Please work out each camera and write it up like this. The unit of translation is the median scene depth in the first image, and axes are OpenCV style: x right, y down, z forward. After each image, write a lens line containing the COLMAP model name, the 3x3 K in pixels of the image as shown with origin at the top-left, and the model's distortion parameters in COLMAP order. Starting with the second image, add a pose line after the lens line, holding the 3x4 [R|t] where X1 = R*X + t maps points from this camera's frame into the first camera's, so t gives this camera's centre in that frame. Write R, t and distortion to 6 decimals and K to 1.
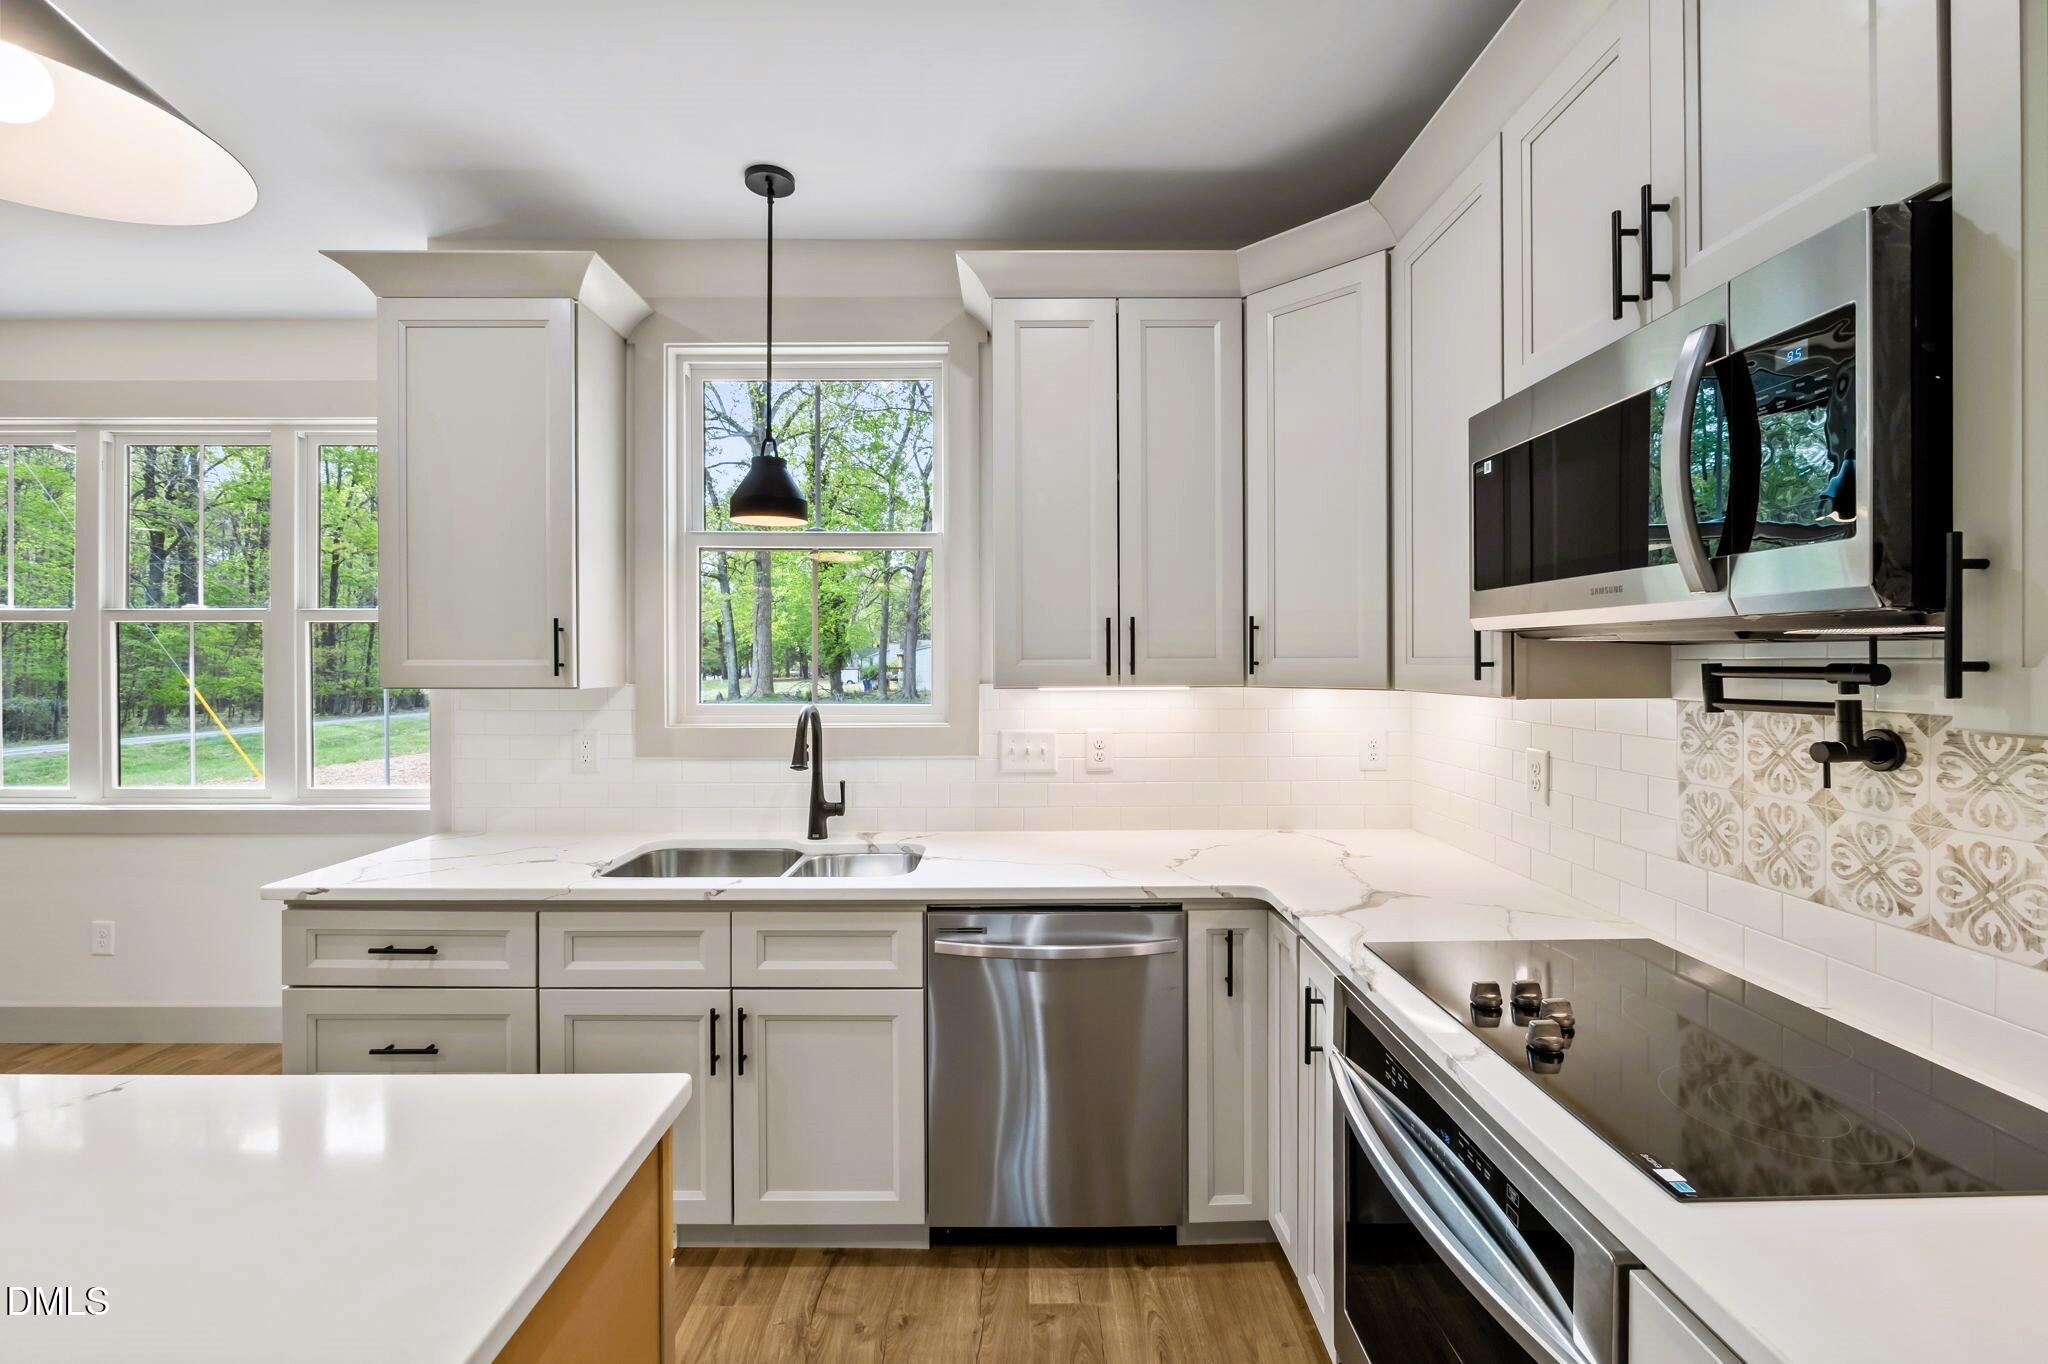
lens RADIAL K [[857.0, 0, 1024.9], [0, 857.0, 665.0], [0, 0, 1]] dist [-0.007090, 0.000428]
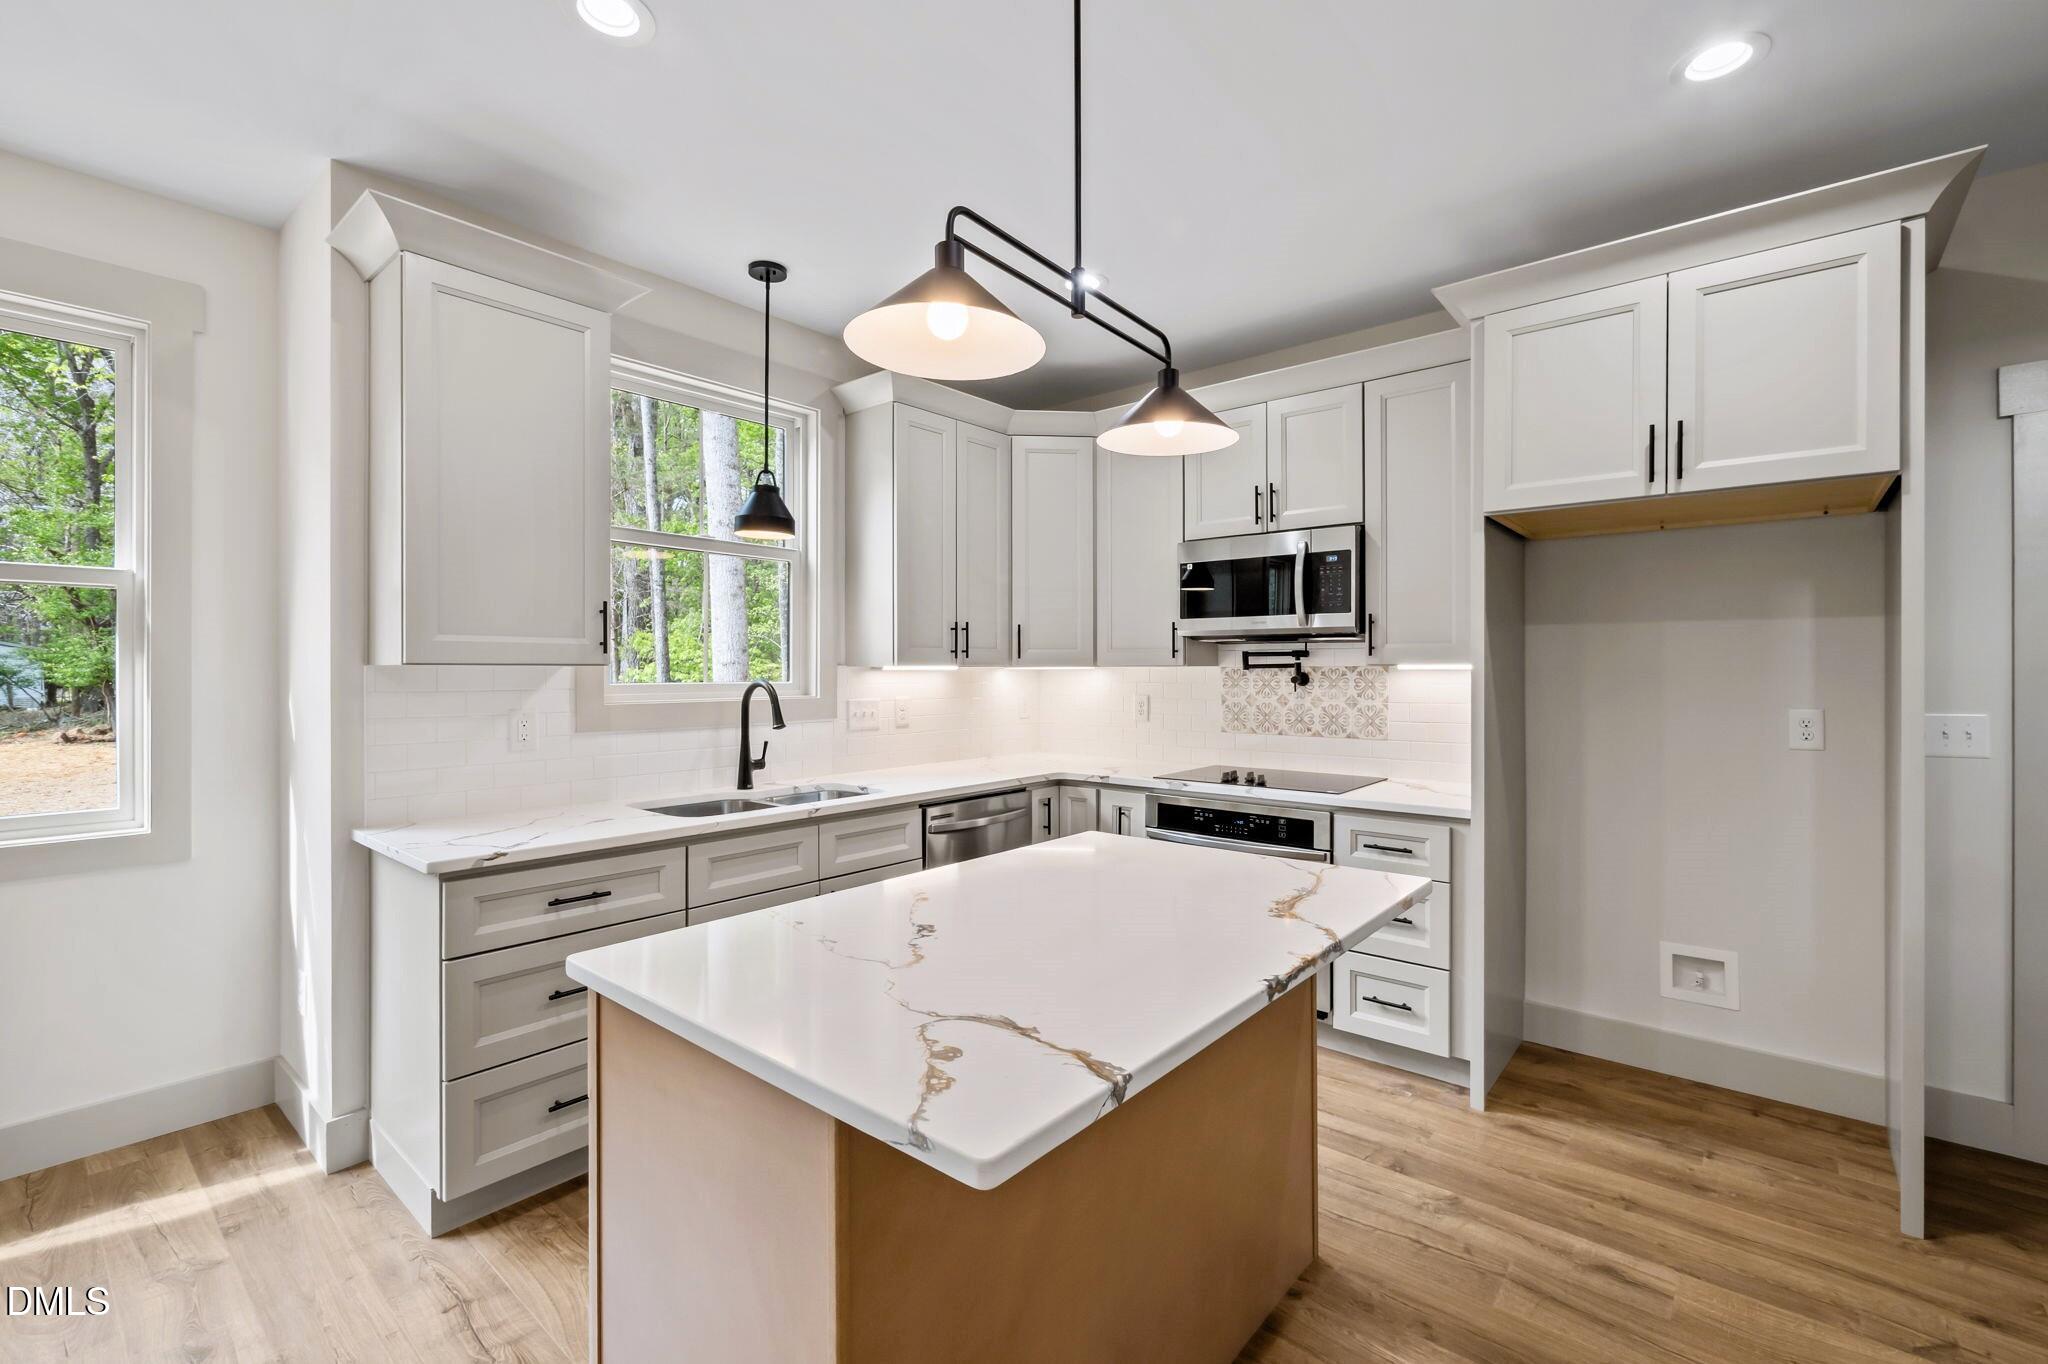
lens RADIAL K [[877.5, 0, 1026.6], [0, 877.5, 670.6], [0, 0, 1]] dist [-0.004847, 0.000529]
pose [[0.648286, 0.001307, 0.761396, -1.217352], [0.002100, 0.999992, -0.003504, 0.047775], [-0.761394, 0.003871, 0.648278, -0.168905]]
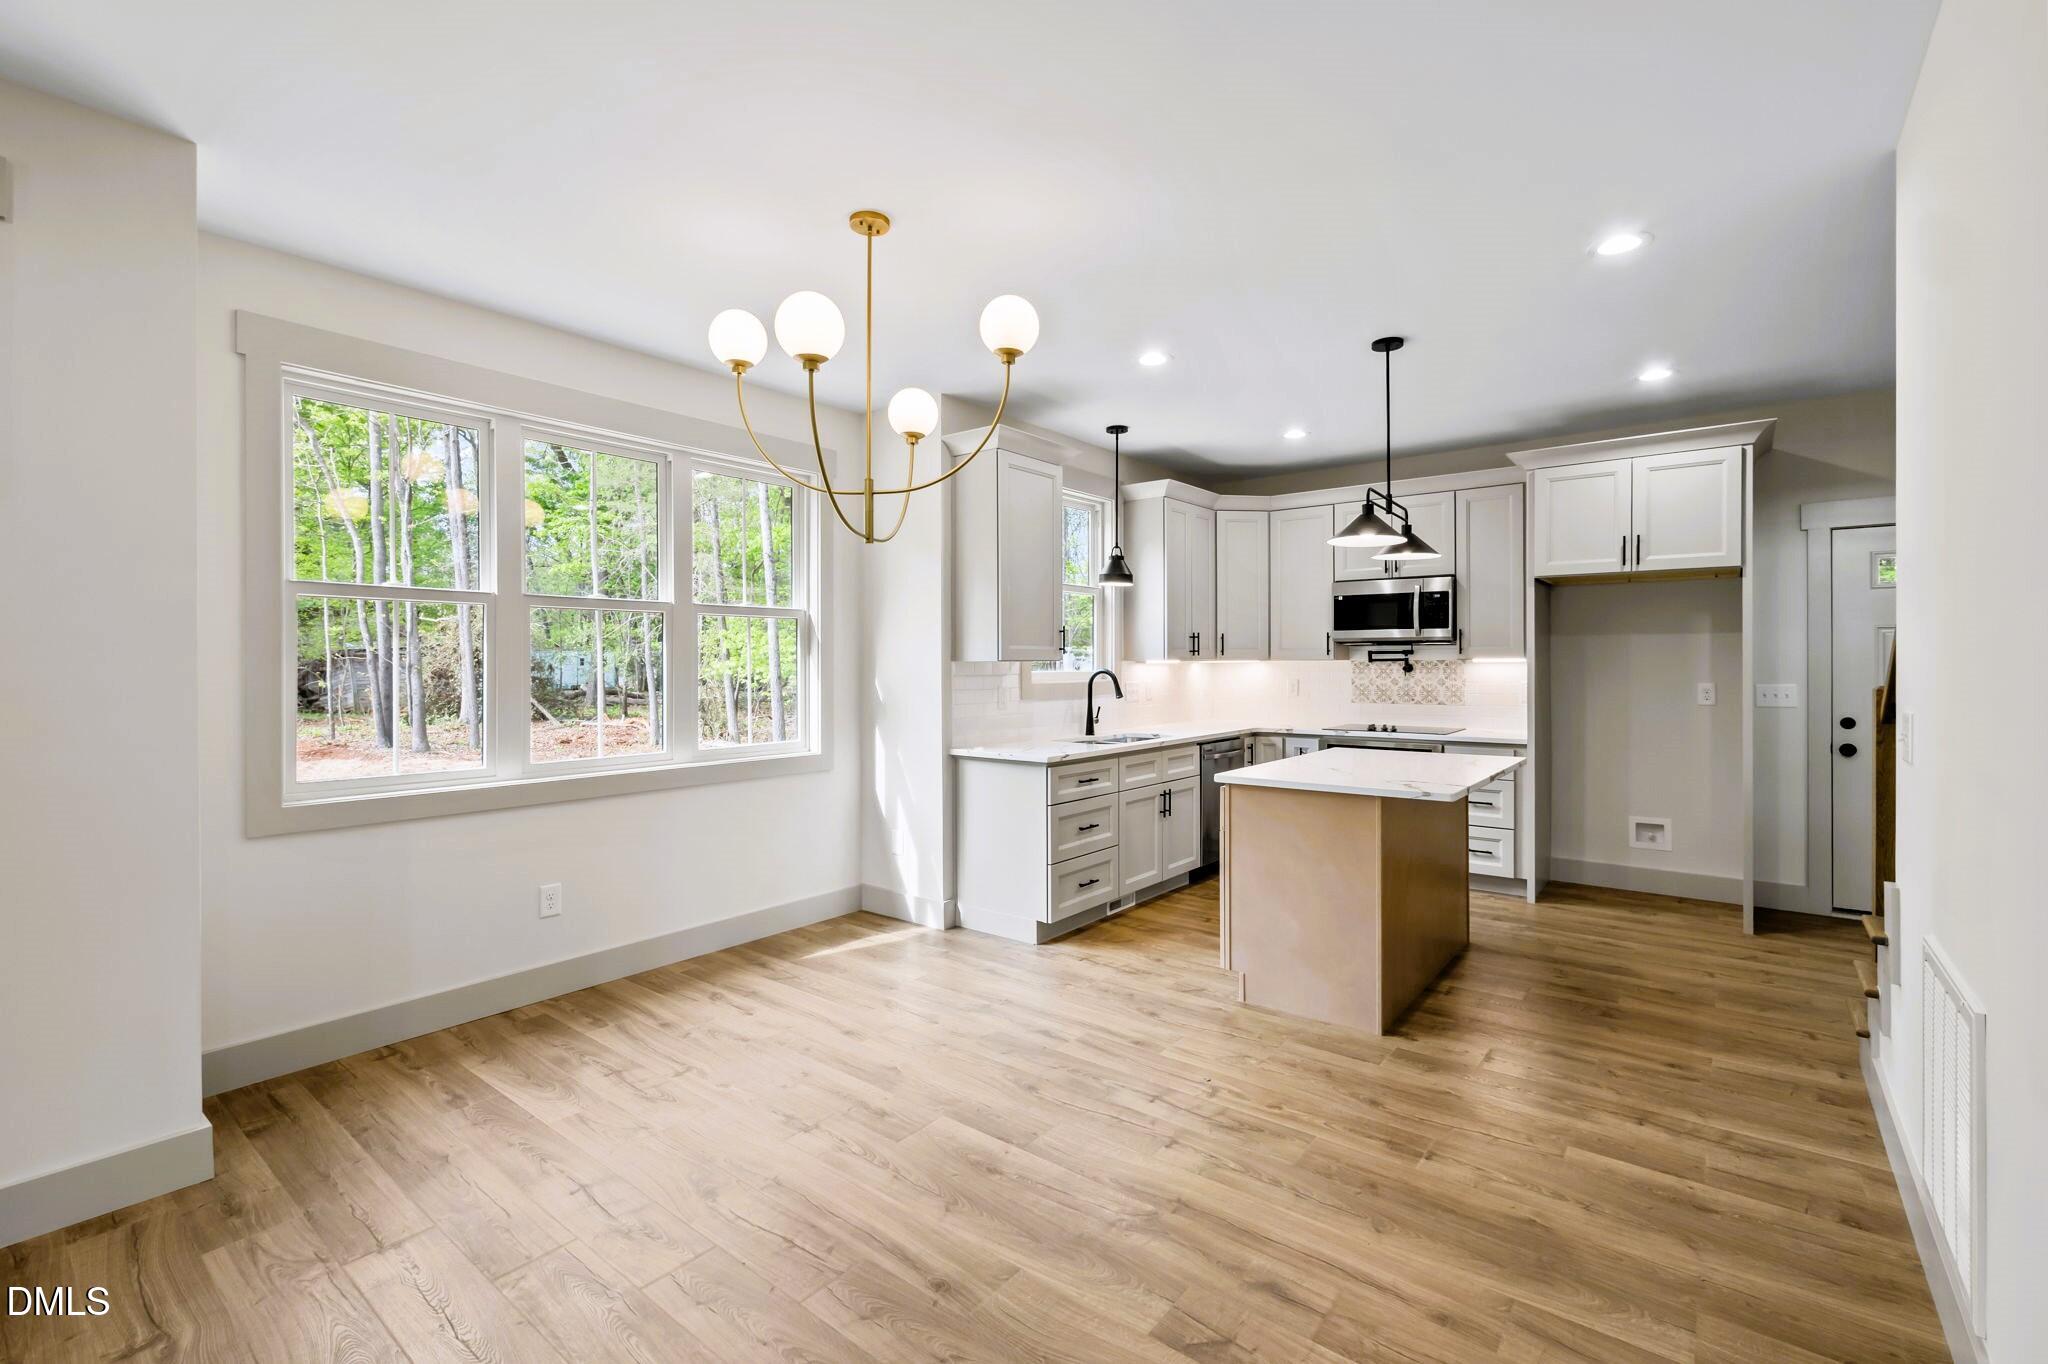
lens RADIAL K [[889.8, 0, 1031.1], [0, 889.8, 664.7], [0, 0, 1]] dist [-0.002711, 0.000144]
pose [[0.621916, -0.001082, 0.783084, -2.582407], [0.004862, 0.999985, -0.002480, 0.049720], [-0.783069, 0.005350, 0.621912, -0.278351]]
